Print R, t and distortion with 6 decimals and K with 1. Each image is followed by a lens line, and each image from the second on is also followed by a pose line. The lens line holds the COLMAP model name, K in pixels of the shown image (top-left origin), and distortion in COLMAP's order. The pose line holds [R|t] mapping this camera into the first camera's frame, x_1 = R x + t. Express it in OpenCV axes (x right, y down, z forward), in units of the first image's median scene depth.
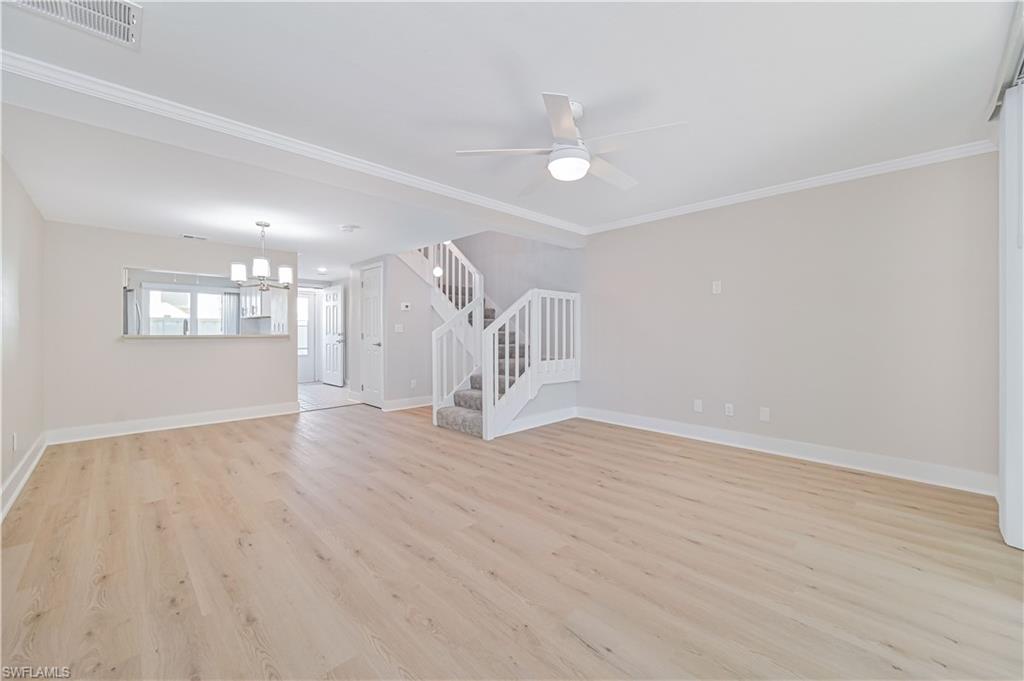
lens RADIAL K [[405.8, 0, 513.8], [0, 405.8, 335.4], [0, 0, 1]] dist [0.000042, -0.000053]
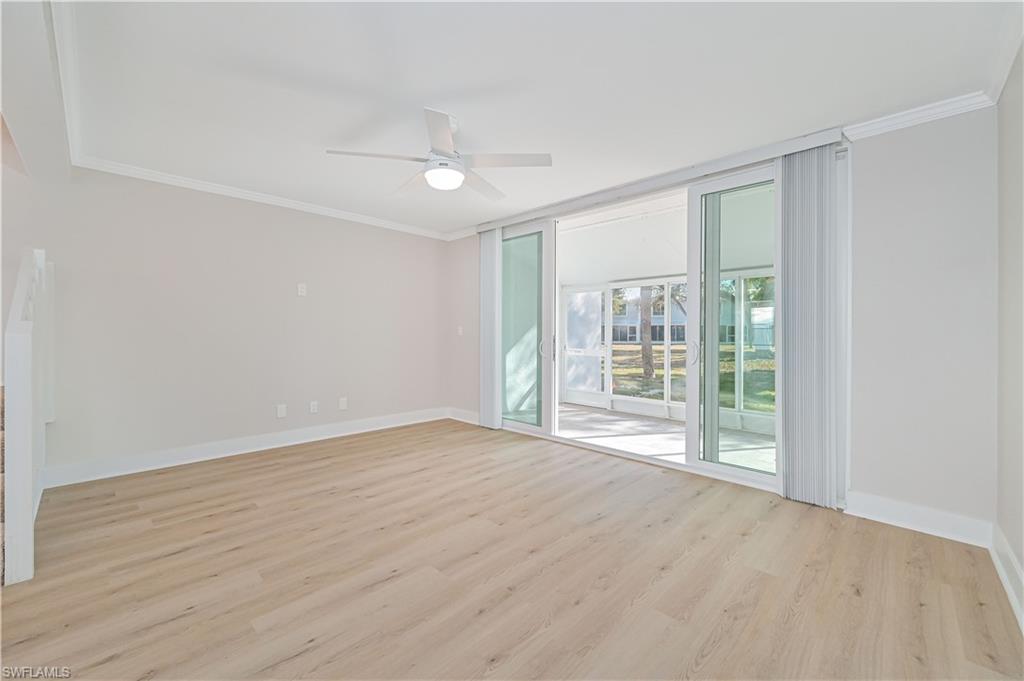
lens RADIAL K [[405.8, 0, 517.2], [0, 405.8, 340.2], [0, 0, 1]] dist [0.000042, -0.000053]
pose [[-0.033202, -0.015744, 0.999325, -0.469301], [0.003035, 0.999870, 0.015854, -0.005907], [-0.999444, 0.003559, -0.033150, 0.435290]]
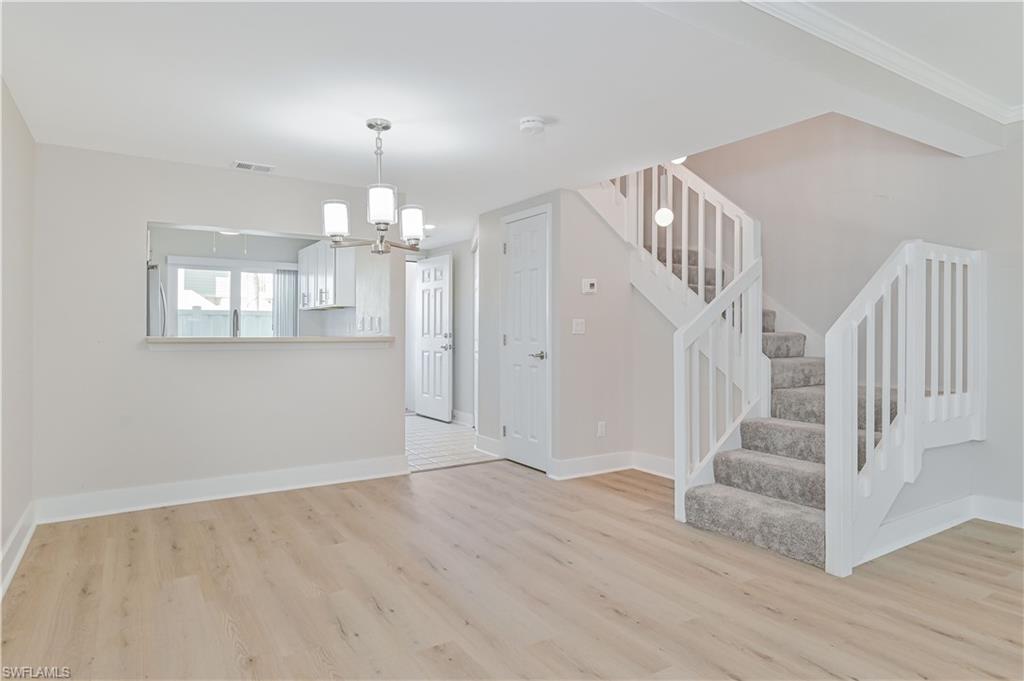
lens RADIAL K [[593.6, 0, 511.0], [0, 593.6, 335.7], [0, 0, 1]] dist [0.000207, -0.000590]
pose [[0.978944, 0.004302, -0.204085, -0.259225], [-0.004448, 0.999990, -0.000258, -0.005133], [0.204082, 0.001160, 0.978953, 0.255307]]
